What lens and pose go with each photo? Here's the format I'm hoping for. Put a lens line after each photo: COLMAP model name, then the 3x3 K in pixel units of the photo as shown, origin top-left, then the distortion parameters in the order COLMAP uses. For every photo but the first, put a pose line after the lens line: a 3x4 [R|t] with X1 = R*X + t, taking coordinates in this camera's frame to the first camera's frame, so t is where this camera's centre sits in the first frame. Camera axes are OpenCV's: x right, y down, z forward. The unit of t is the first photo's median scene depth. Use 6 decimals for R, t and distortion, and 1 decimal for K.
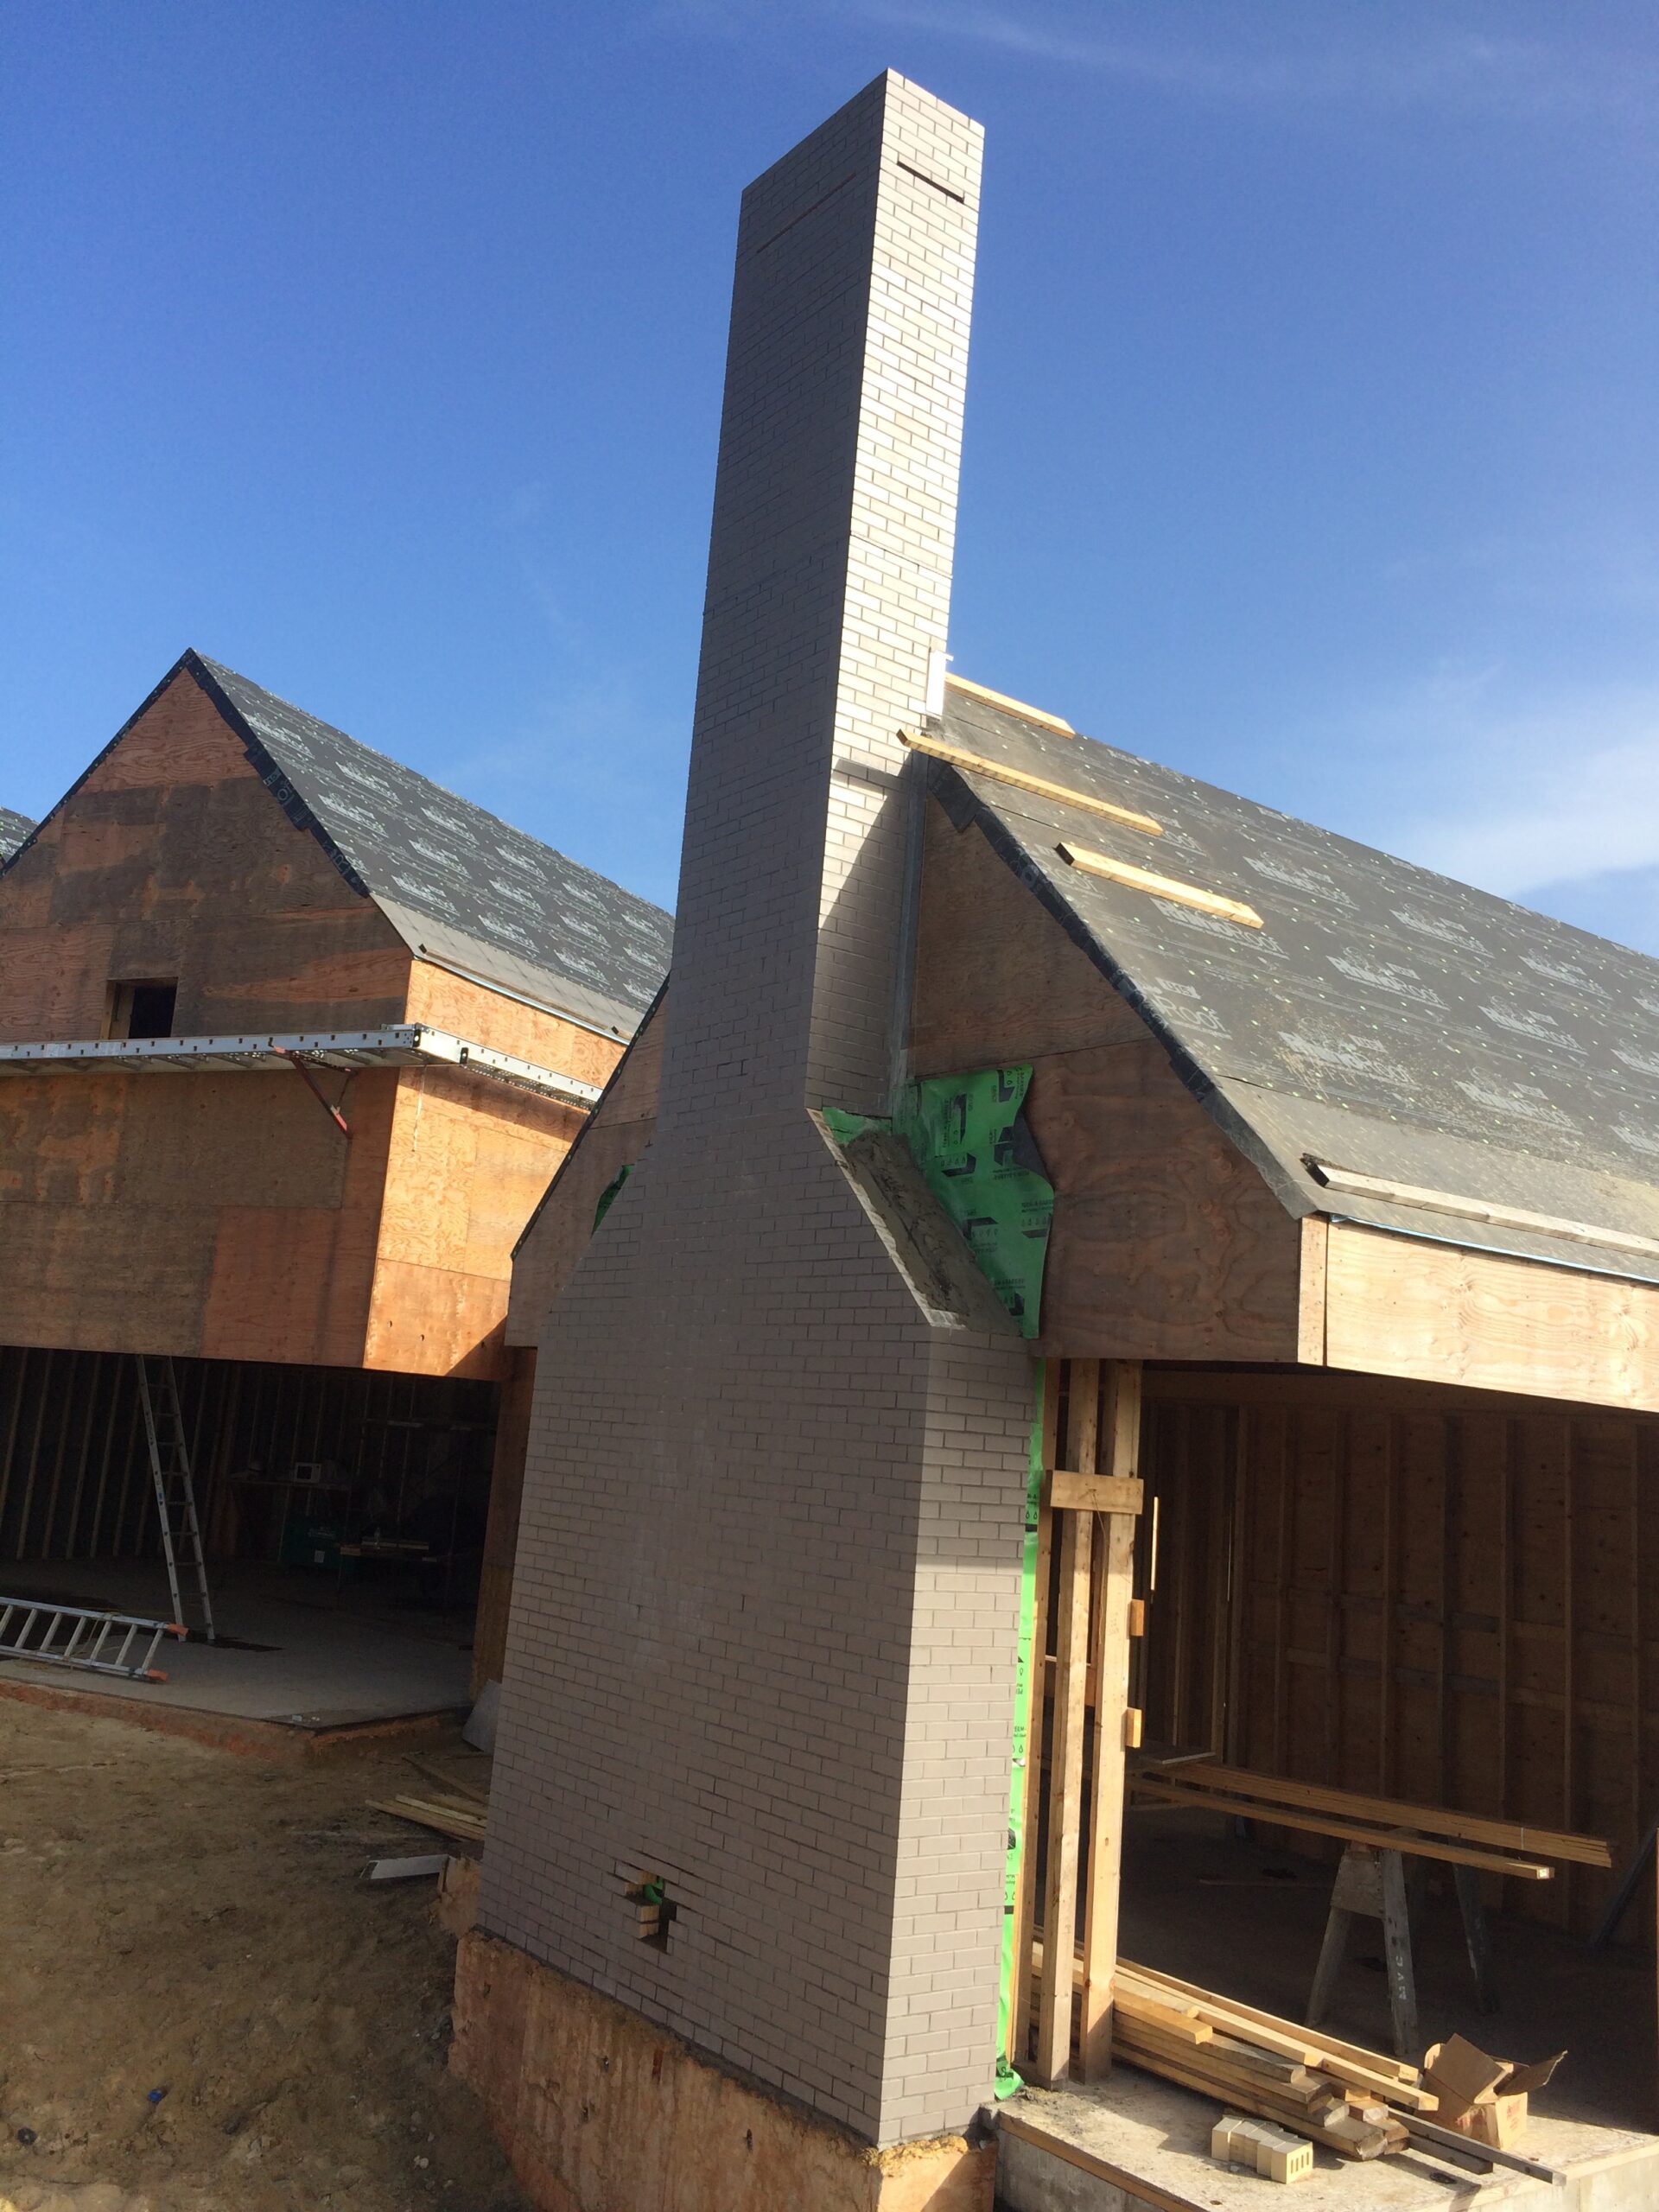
lens RADIAL K [[1906.8, 0, 866.0], [0, 1906.8, 1103.5], [0, 0, 1]] dist [0.017928, 0.006522]
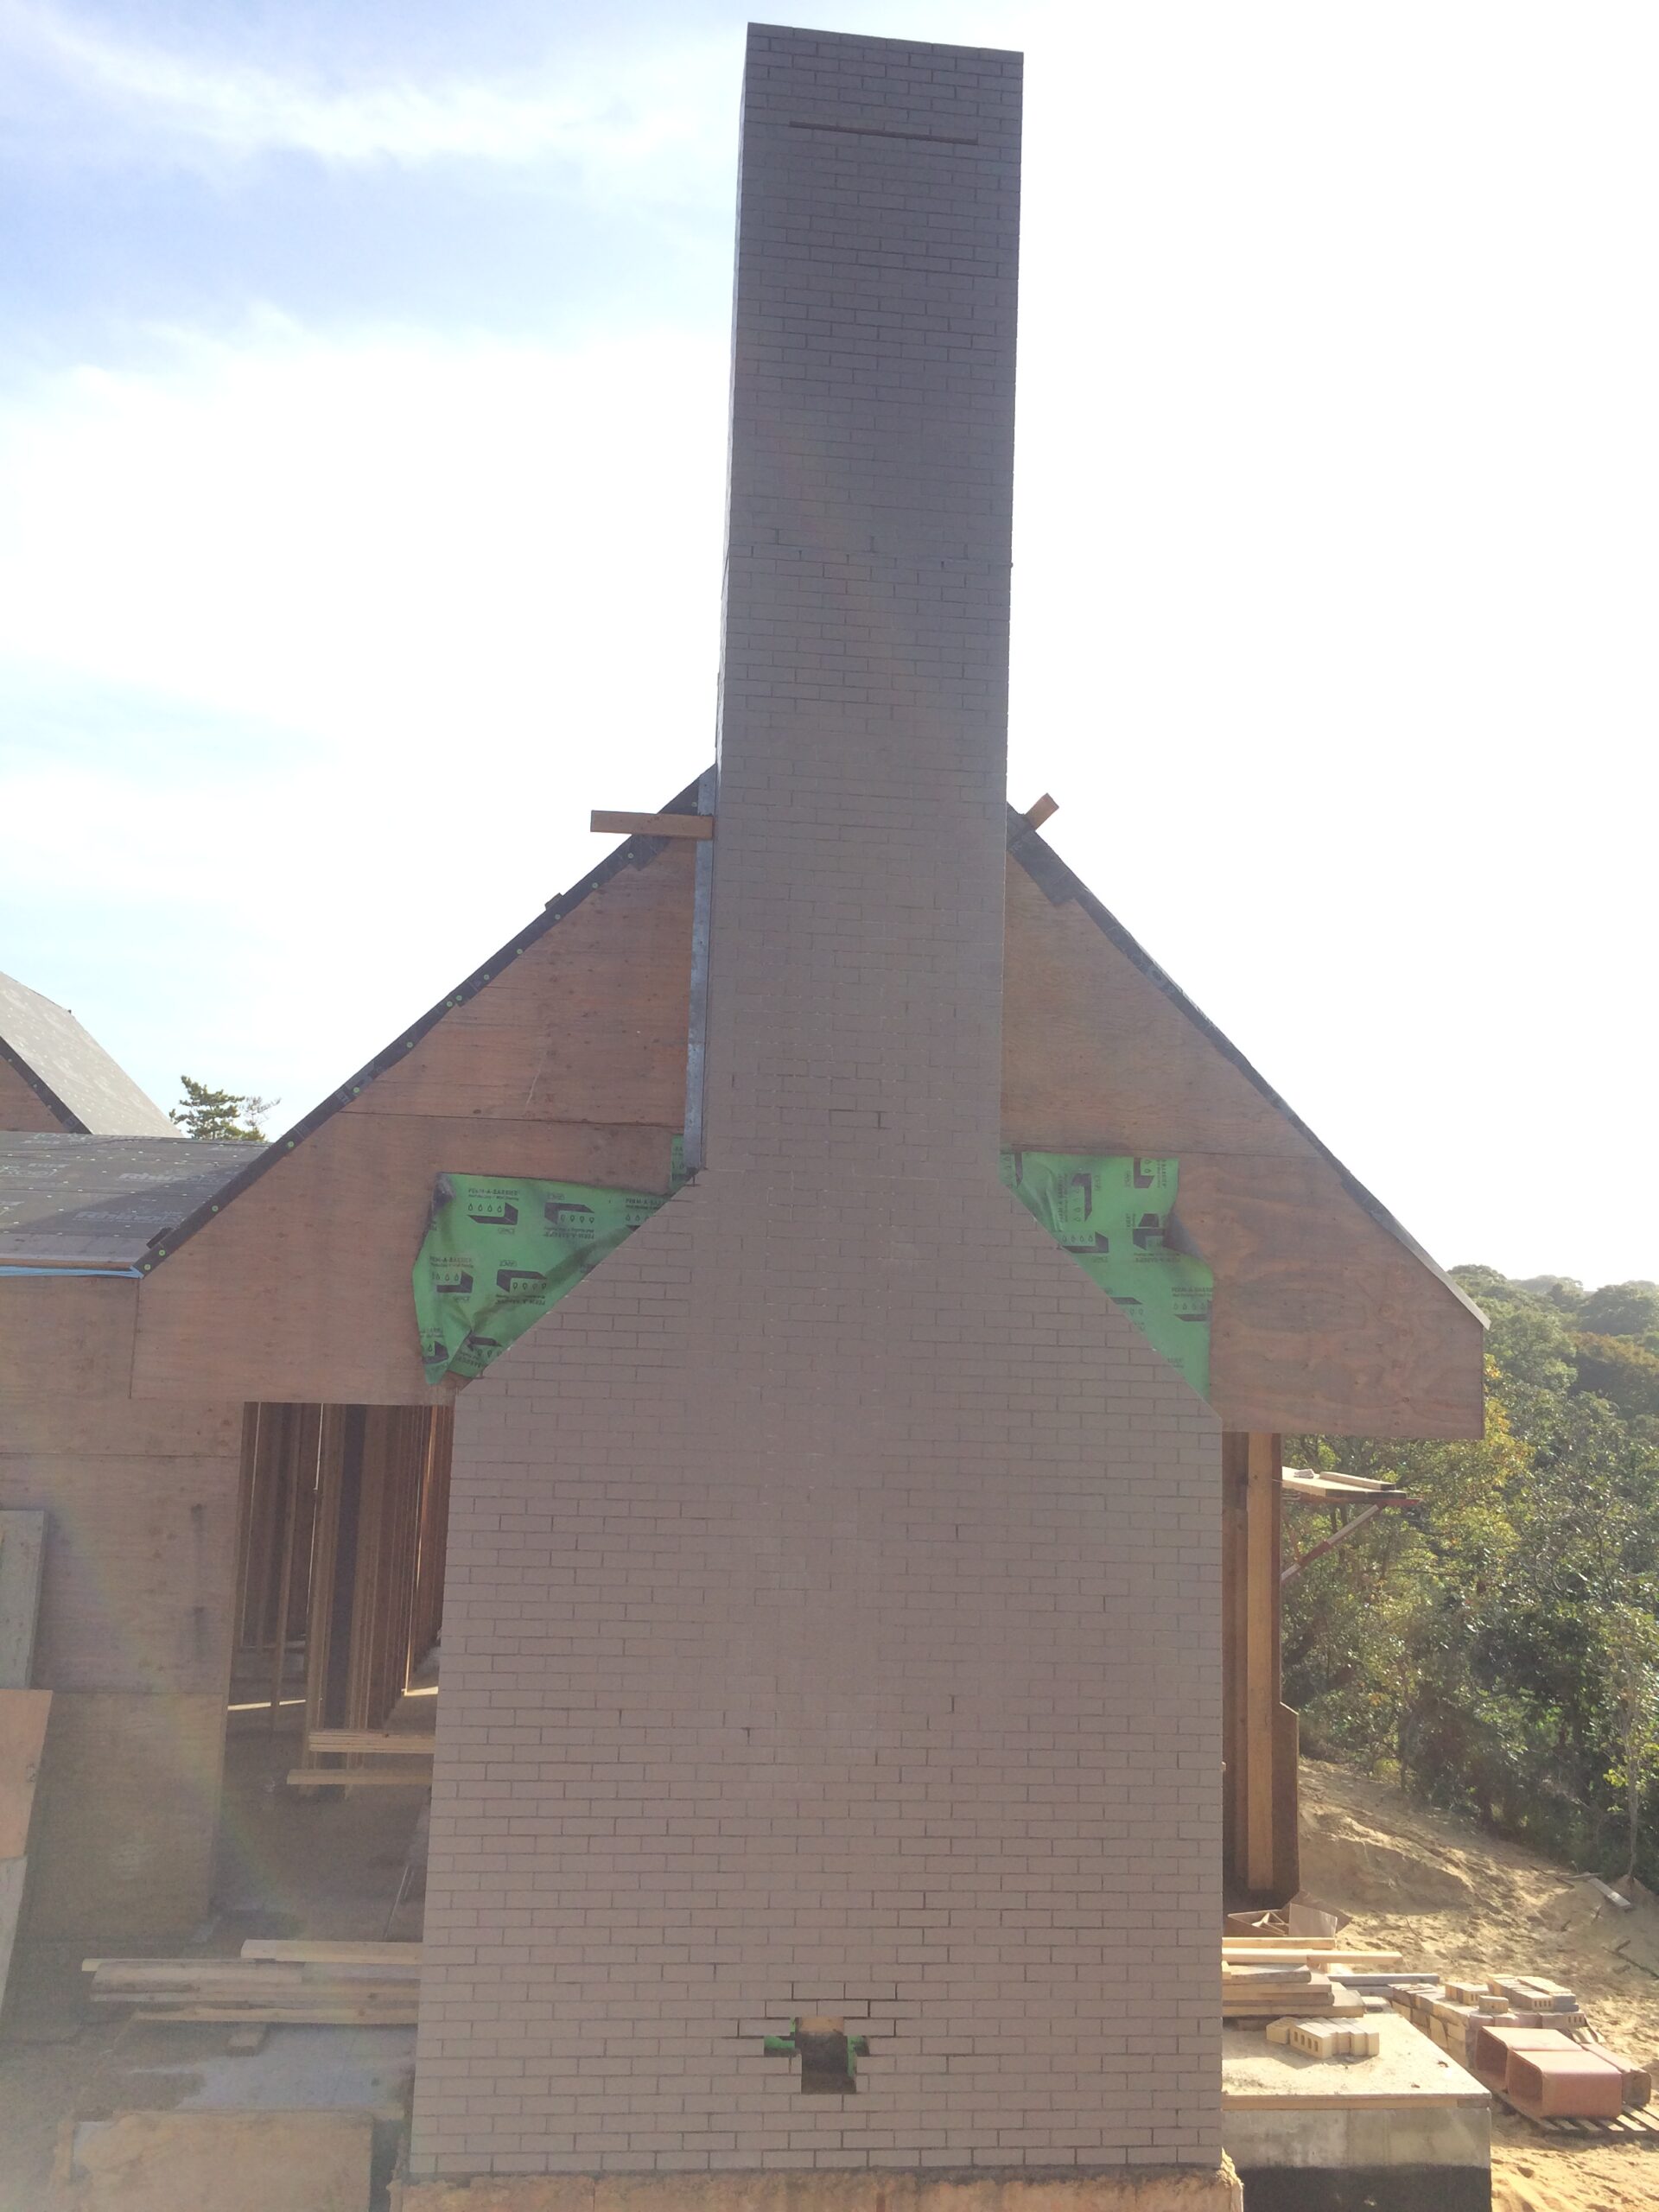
lens RADIAL K [[1852.7, 0, 829.5], [0, 1852.7, 1106.0], [0, 0, 1]] dist [0.008254, -0.005206]
pose [[0.522988, 0.049514, 0.850901, -0.933070], [-0.143826, 0.989122, 0.030842, -0.055179], [-0.840118, -0.138512, 0.524420, 0.631525]]
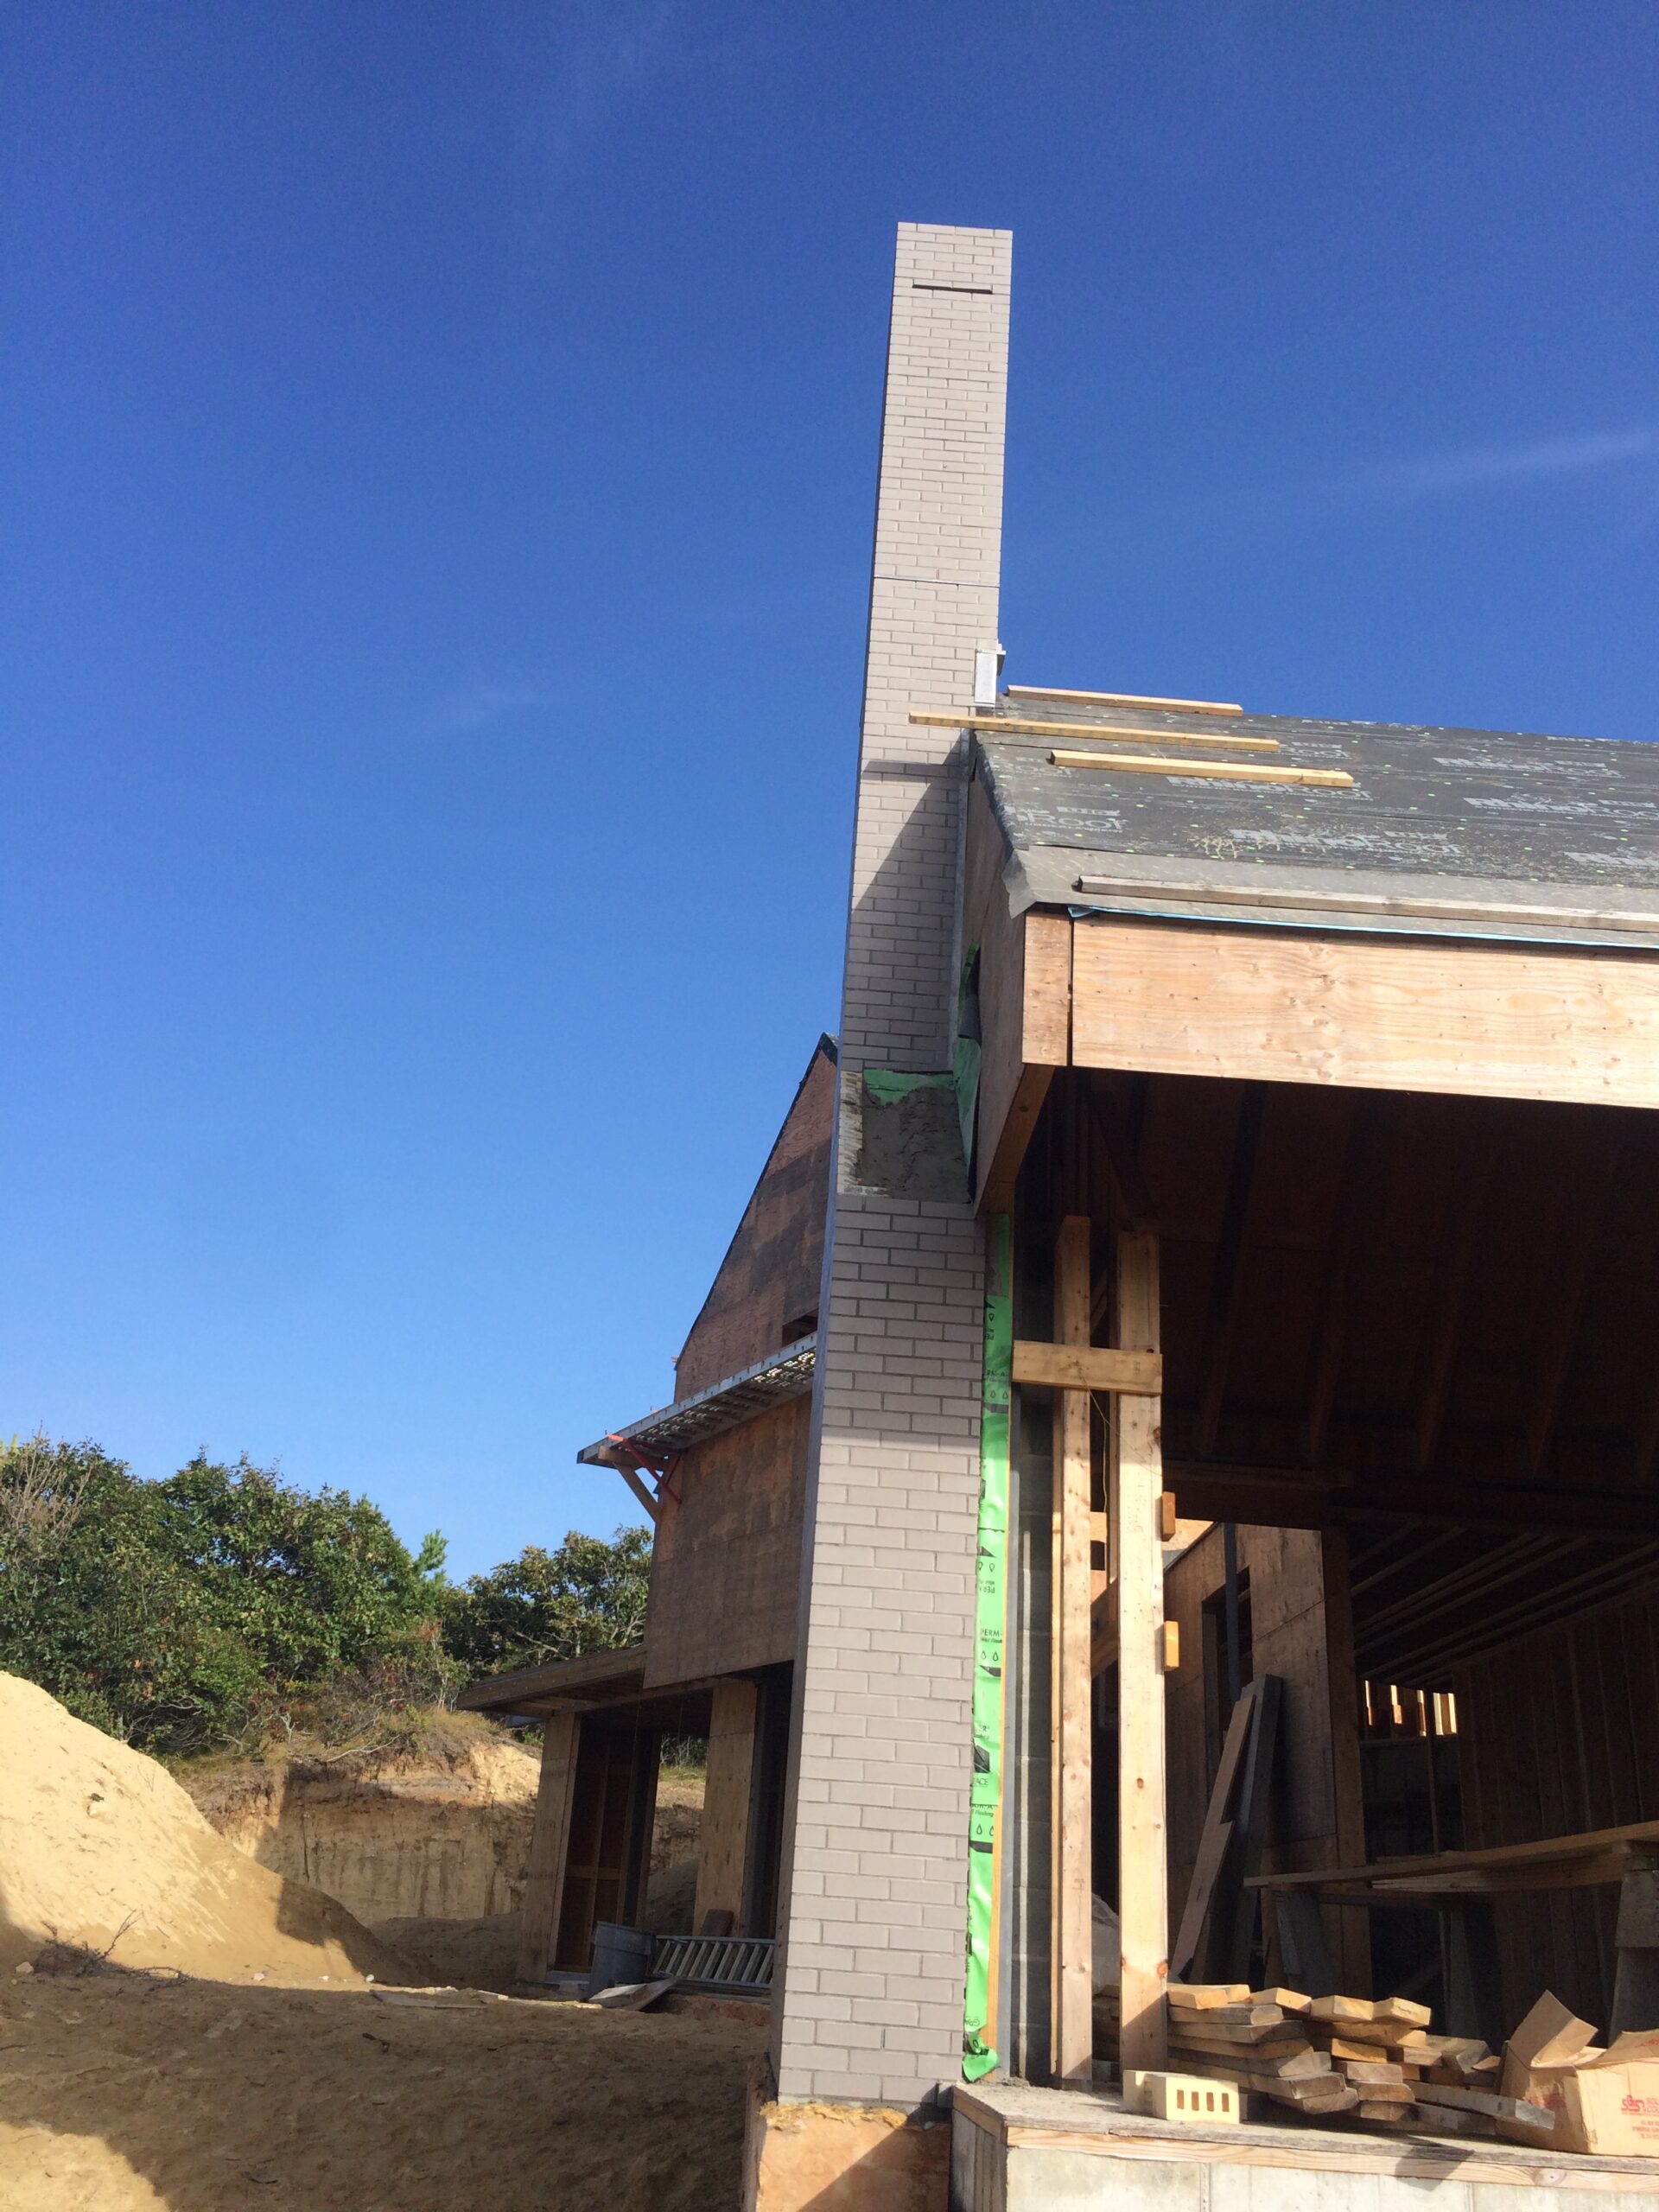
lens RADIAL K [[1906.8, 0, 866.0], [0, 1906.8, 1103.5], [0, 0, 1]] dist [0.017928, 0.006522]
pose [[0.819444, -0.262081, -0.509731, 0.500363], [0.104956, 0.942910, -0.316076, 0.347487], [0.563468, 0.205508, 0.800169, 0.225878]]
